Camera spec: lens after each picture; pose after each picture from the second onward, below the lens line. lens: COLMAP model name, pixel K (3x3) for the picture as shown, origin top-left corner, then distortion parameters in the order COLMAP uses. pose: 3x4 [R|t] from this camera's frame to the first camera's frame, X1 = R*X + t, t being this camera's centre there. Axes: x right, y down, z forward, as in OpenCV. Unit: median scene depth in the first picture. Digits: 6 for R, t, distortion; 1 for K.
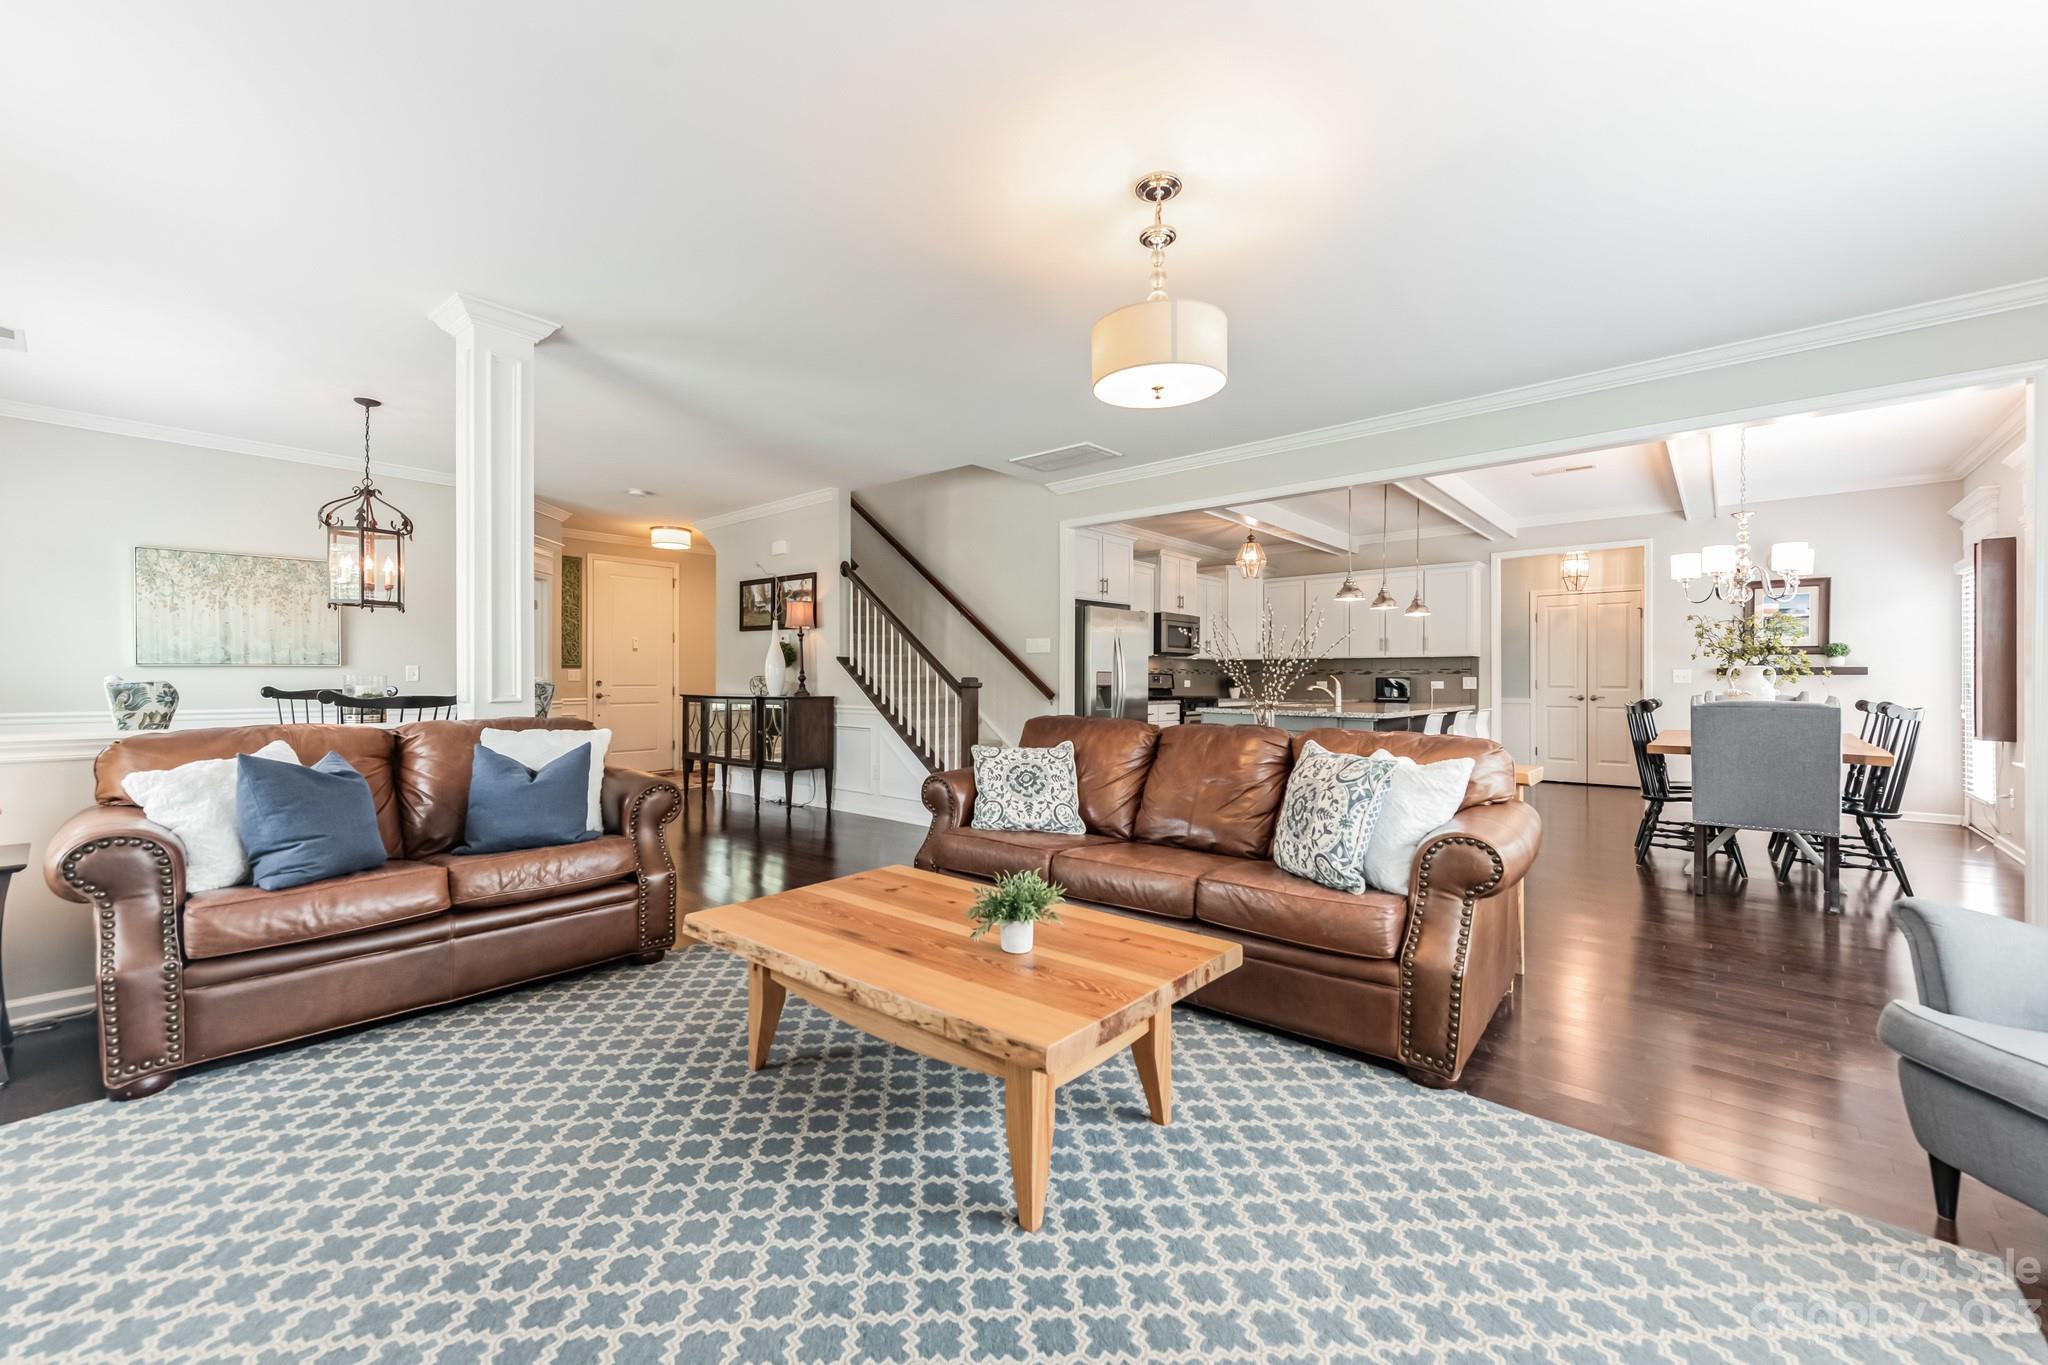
lens RADIAL K [[806.4, 0, 1024.0], [0, 806.4, 682.5], [0, 0, 1]] dist [0.011344, -0.000494]
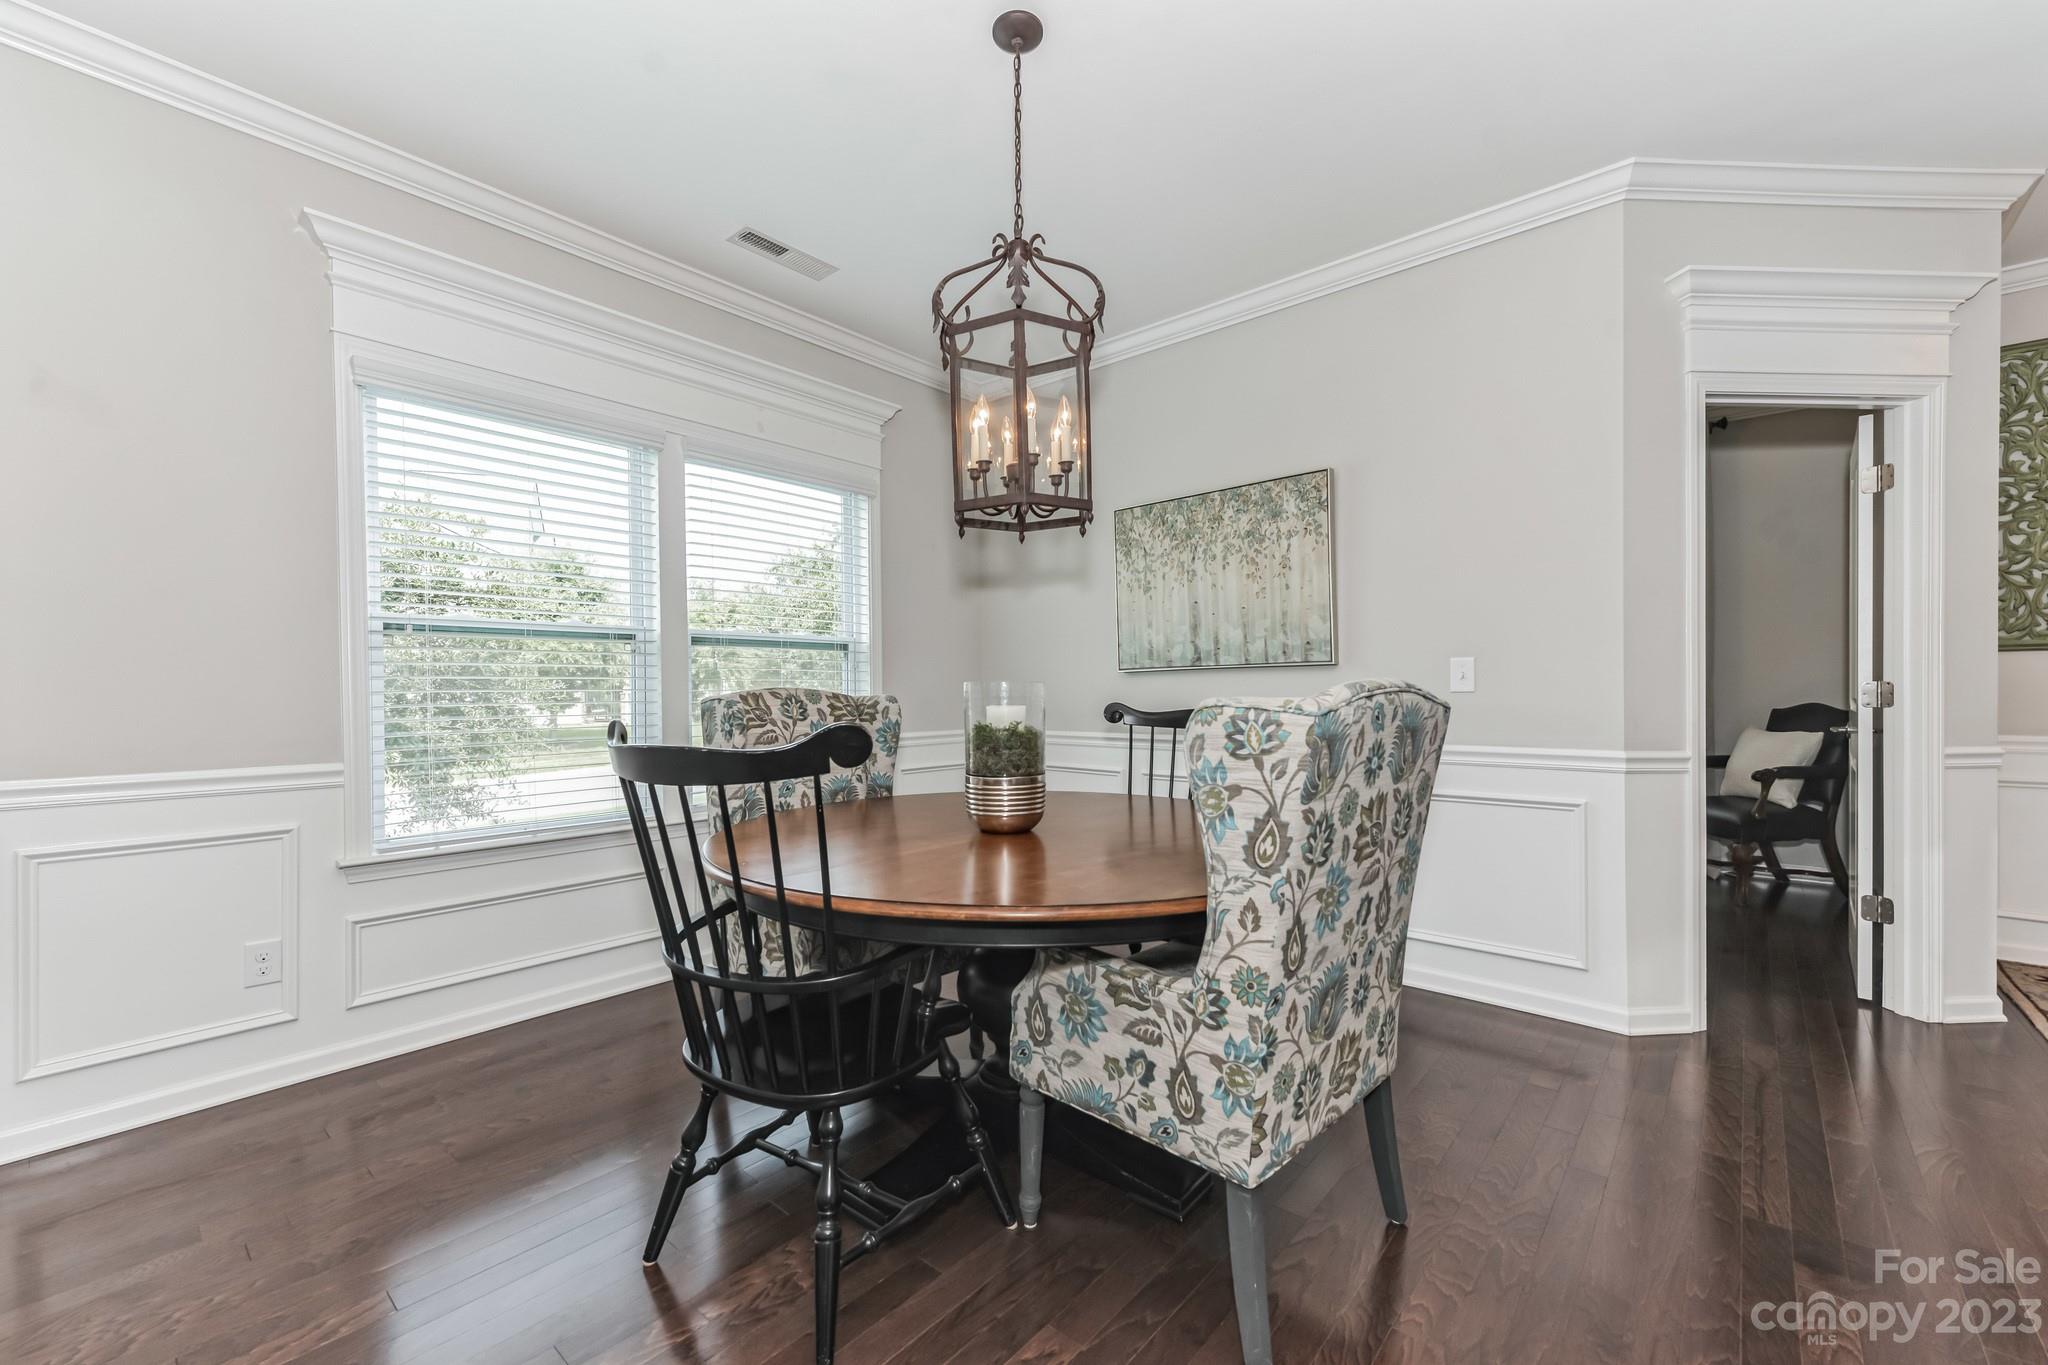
lens RADIAL K [[827.9, 0, 1026.6], [0, 827.9, 689.2], [0, 0, 1]] dist [0.003101, 0.000166]
pose [[-0.011271, -0.005128, -0.999923, -0.333996], [0.006834, 0.999963, -0.005205, -0.002110], [0.999913, -0.006892, -0.011235, 0.904163]]
